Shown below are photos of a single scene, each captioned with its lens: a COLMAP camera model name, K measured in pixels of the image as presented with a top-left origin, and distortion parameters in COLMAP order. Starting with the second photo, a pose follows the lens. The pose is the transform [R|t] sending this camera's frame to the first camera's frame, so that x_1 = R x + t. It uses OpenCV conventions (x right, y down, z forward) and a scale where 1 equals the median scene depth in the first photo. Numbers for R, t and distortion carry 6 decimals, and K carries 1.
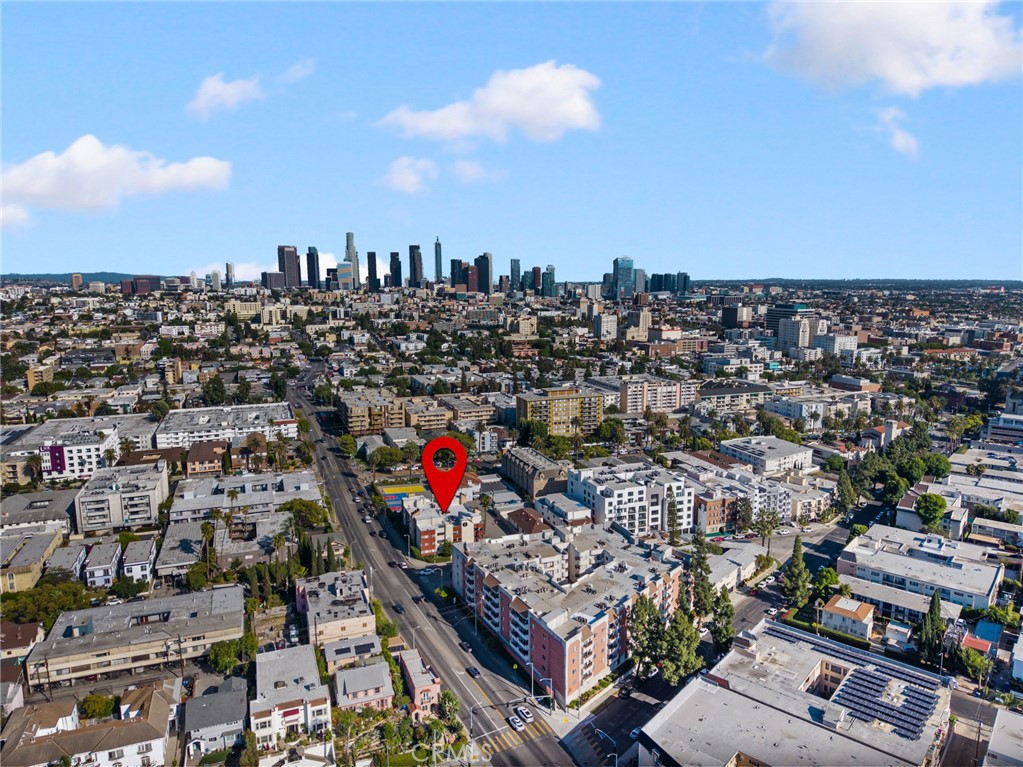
lens RADIAL K [[681.6, 0, 511.5], [0, 681.6, 383.5], [0, 0, 1]] dist [0.093427, -0.151047]
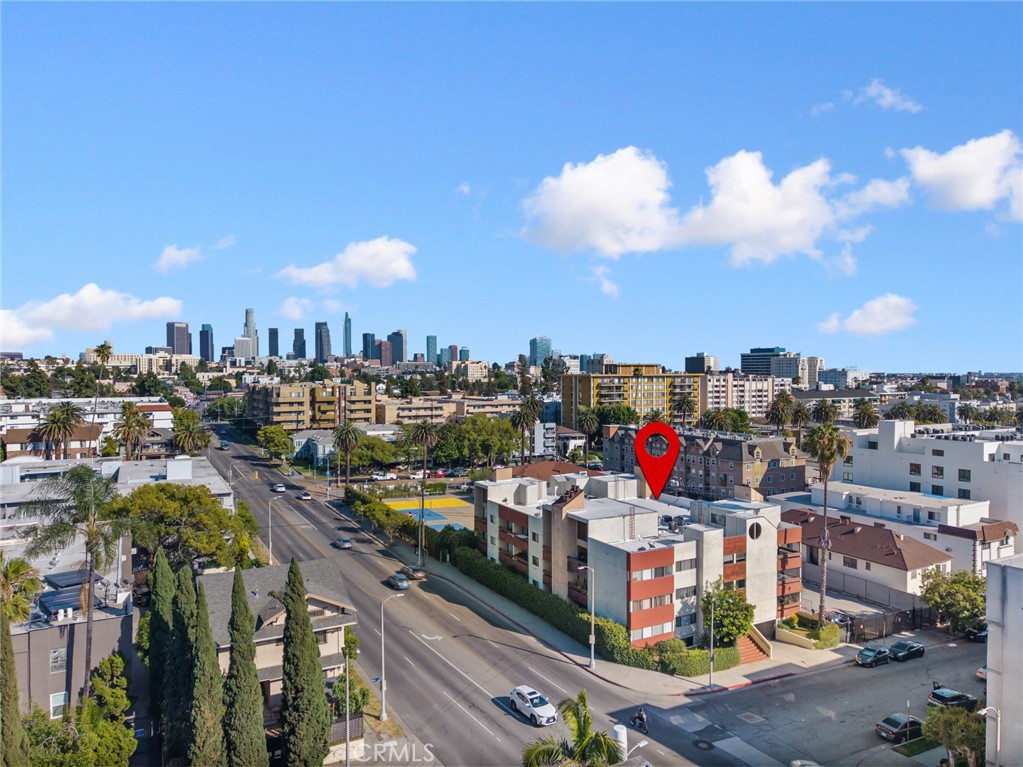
lens RADIAL K [[682.9, 0, 510.3], [0, 682.9, 395.2], [0, 0, 1]] dist [0.049754, -0.067480]
pose [[0.990365, -0.004391, 0.138412, -0.123757], [0.020965, 0.992731, -0.118512, 0.107189], [-0.136886, 0.120272, 0.983258, 0.427250]]
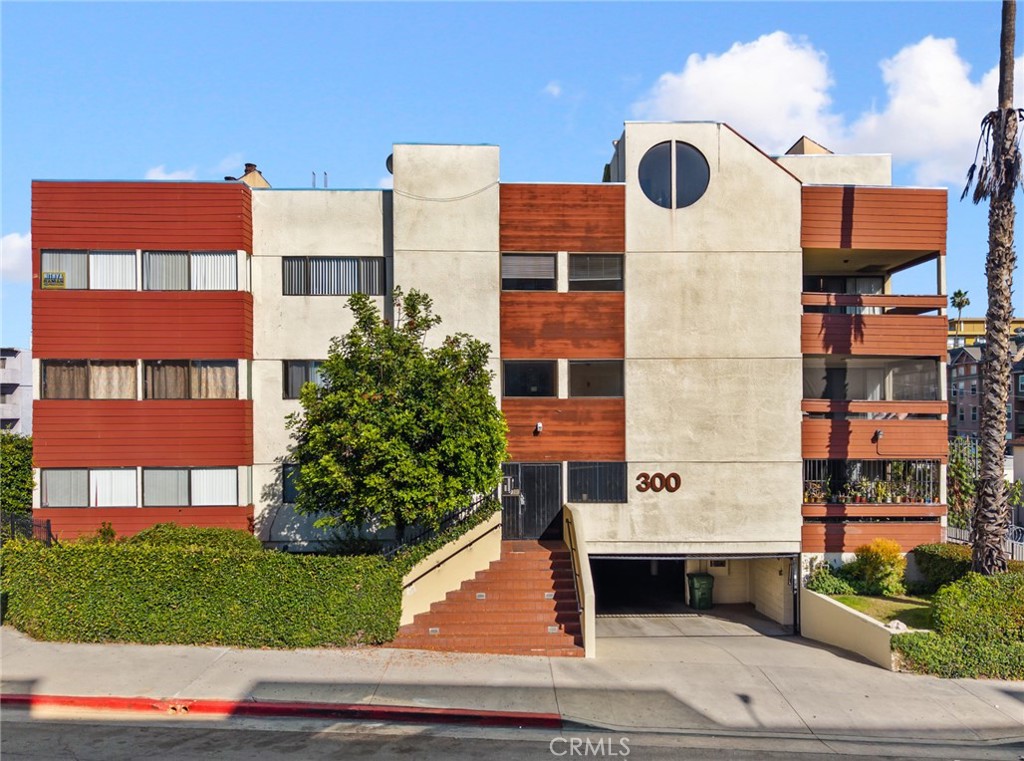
lens RADIAL K [[740.6, 0, 514.7], [0, 740.6, 431.4], [0, 0, 1]] dist [0.052751, 0.000121]
pose [[0.945636, -0.001450, -0.325223, -0.034414], [-0.048003, 0.988415, -0.143984, 0.144511], [0.321664, 0.151768, 0.934612, 0.546611]]
